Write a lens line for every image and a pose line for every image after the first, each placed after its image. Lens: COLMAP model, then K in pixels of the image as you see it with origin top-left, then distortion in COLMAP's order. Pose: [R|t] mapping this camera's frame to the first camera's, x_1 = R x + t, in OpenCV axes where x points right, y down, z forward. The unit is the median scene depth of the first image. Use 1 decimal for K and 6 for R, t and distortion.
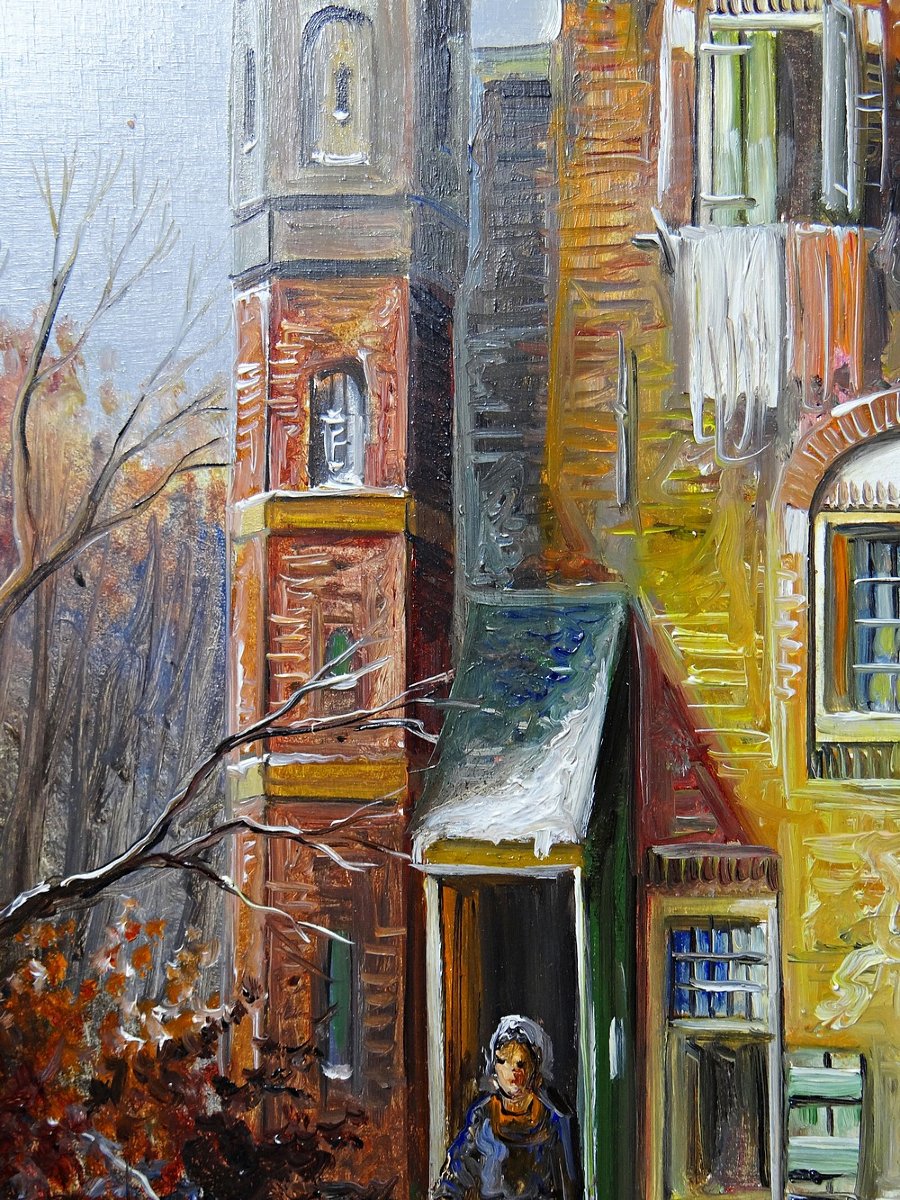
lens RADIAL K [[1650.4, 0, 418.3], [0, 1650.4, 597.0], [0, 0, 1]] dist [-0.002911, 0.000000]
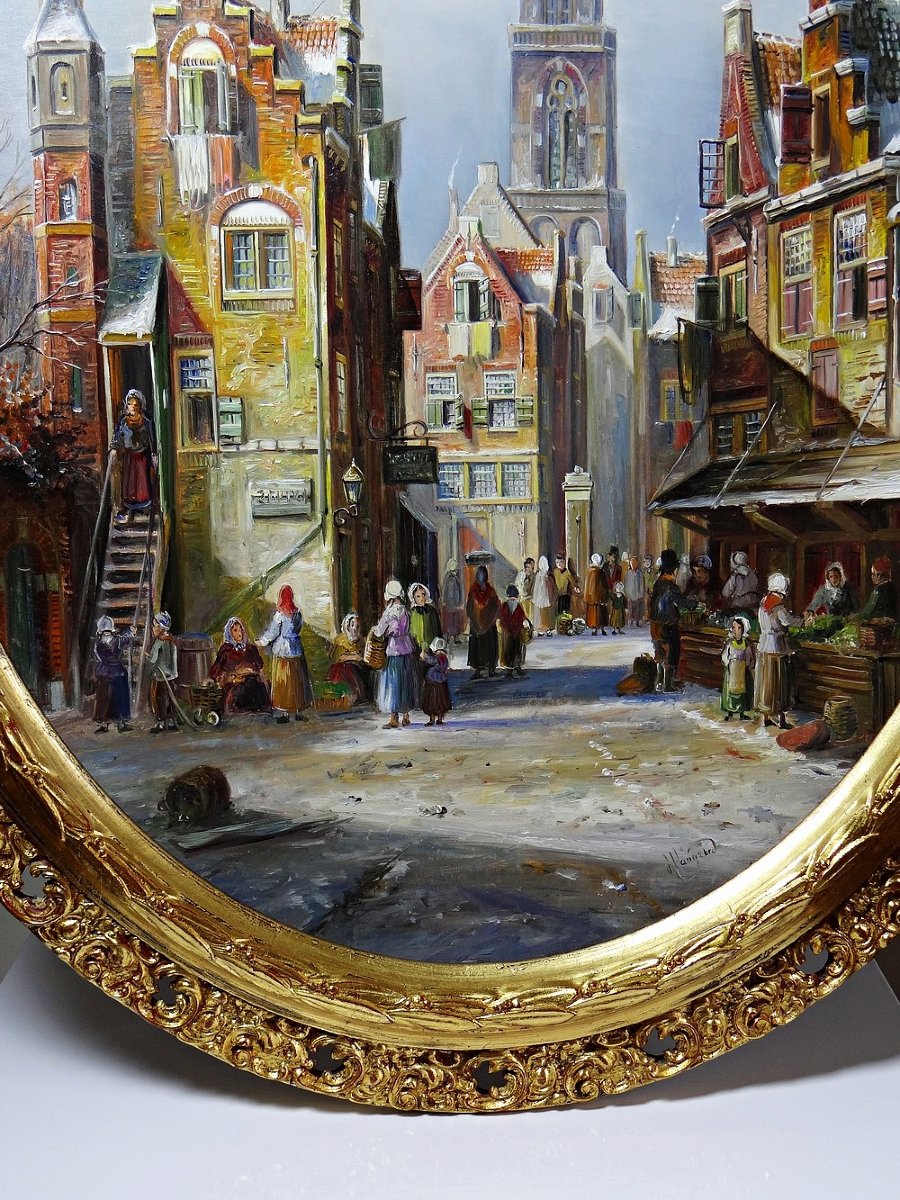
lens RADIAL K [[1650.4, 0, 440.7], [0, 1650.4, 601.3], [0, 0, 1]] dist [-0.002911, 0.000000]
pose [[0.994956, -0.030916, 0.095429, 0.332108], [0.020002, 0.993362, 0.113276, 0.310539], [-0.098297, -0.110796, 0.988970, -2.243363]]
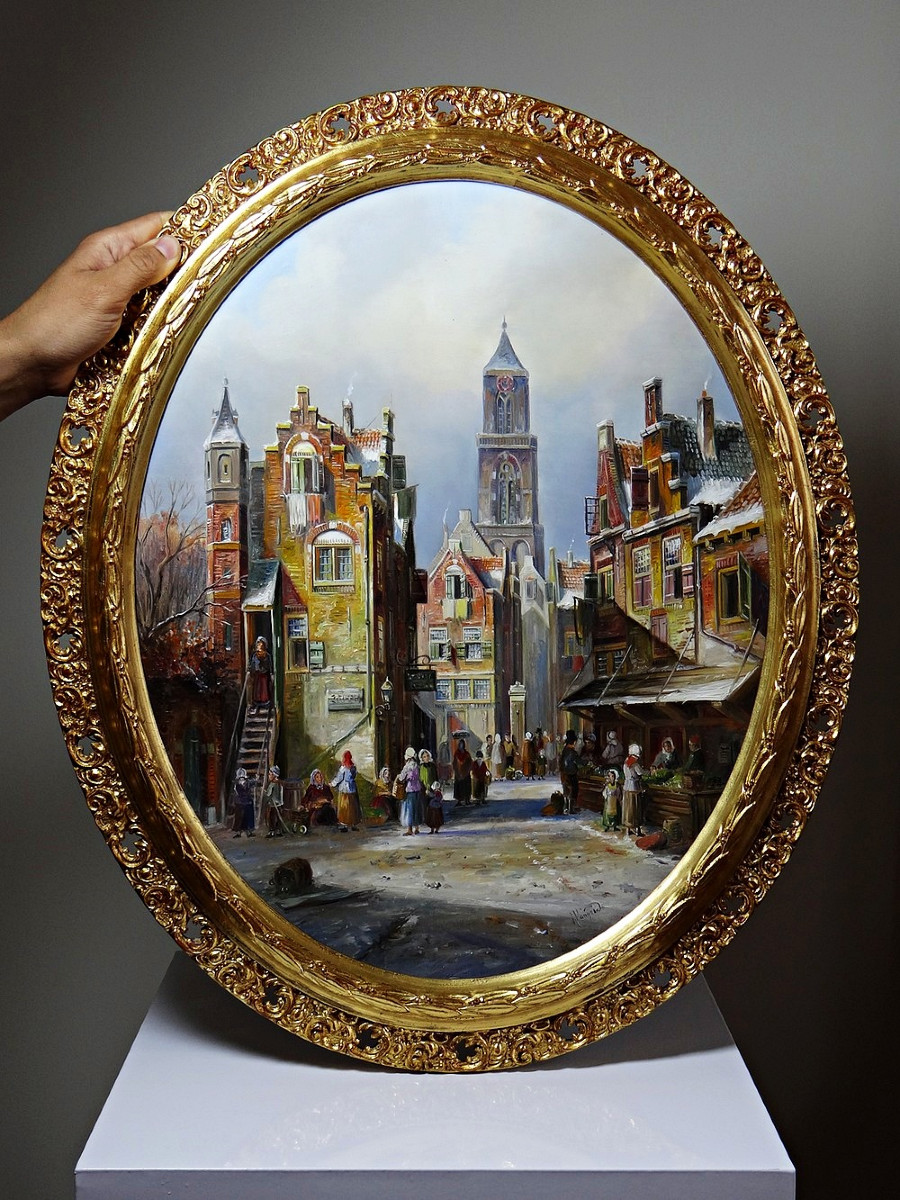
lens RADIAL K [[1653.2, 0, 448.2], [0, 1653.2, 604.3], [0, 0, 1]] dist [0.000397, 0.000000]
pose [[0.993709, -0.017342, 0.110639, 0.072314], [0.016887, 0.999845, 0.005051, 0.127580], [-0.110709, -0.003151, 0.993848, -4.553967]]
